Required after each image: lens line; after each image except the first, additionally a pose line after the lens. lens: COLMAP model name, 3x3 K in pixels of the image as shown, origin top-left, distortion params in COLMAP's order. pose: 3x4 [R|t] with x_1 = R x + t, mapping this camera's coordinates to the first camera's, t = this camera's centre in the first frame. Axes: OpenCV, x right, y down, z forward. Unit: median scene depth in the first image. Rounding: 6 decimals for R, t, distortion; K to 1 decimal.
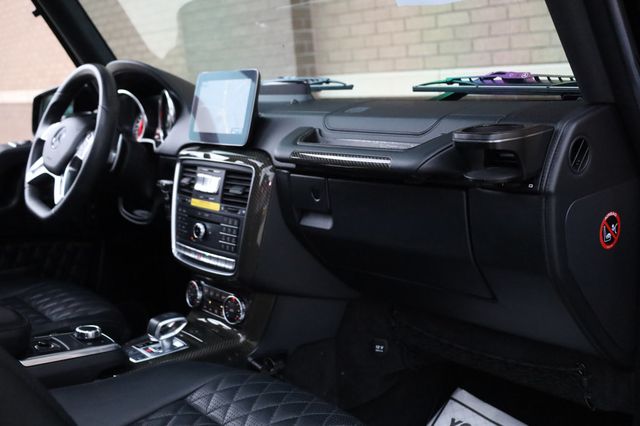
lens RADIAL K [[640.7, 0, 320.0], [0, 640.7, 213.0], [0, 0, 1]] dist [0.052771, -0.001457]
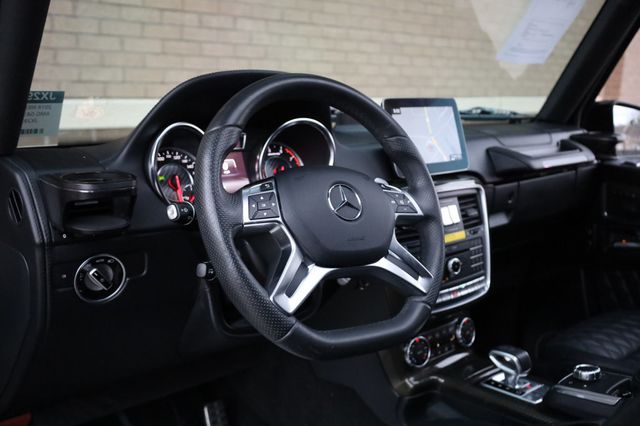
lens RADIAL K [[640.7, 0, 320.0], [0, 640.7, 213.0], [0, 0, 1]] dist [0.052771, -0.001457]
pose [[0.000108, -0.138522, 0.990359, -1.130561], [0.196447, 0.971065, 0.135802, -0.218196], [-0.980514, 0.194538, 0.027317, 1.177649]]
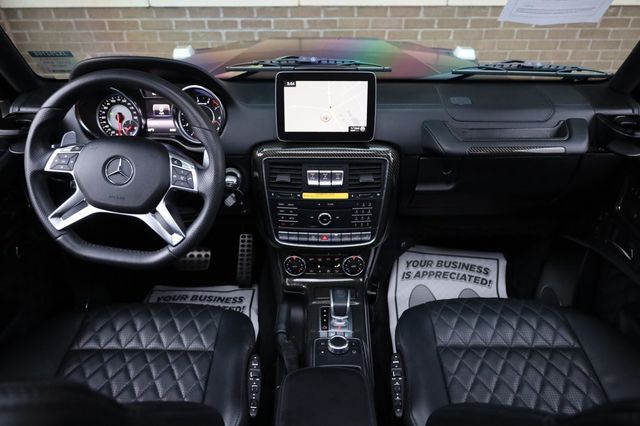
lens RADIAL K [[426.9, 0, 319.1], [0, 426.9, 199.0], [0, 0, 1]] dist [0.020855, -0.000292]
pose [[0.670179, -0.344062, 0.657634, -0.702421], [0.120675, 0.924783, 0.360852, -0.288864], [-0.732324, -0.162475, 0.661289, 0.518190]]
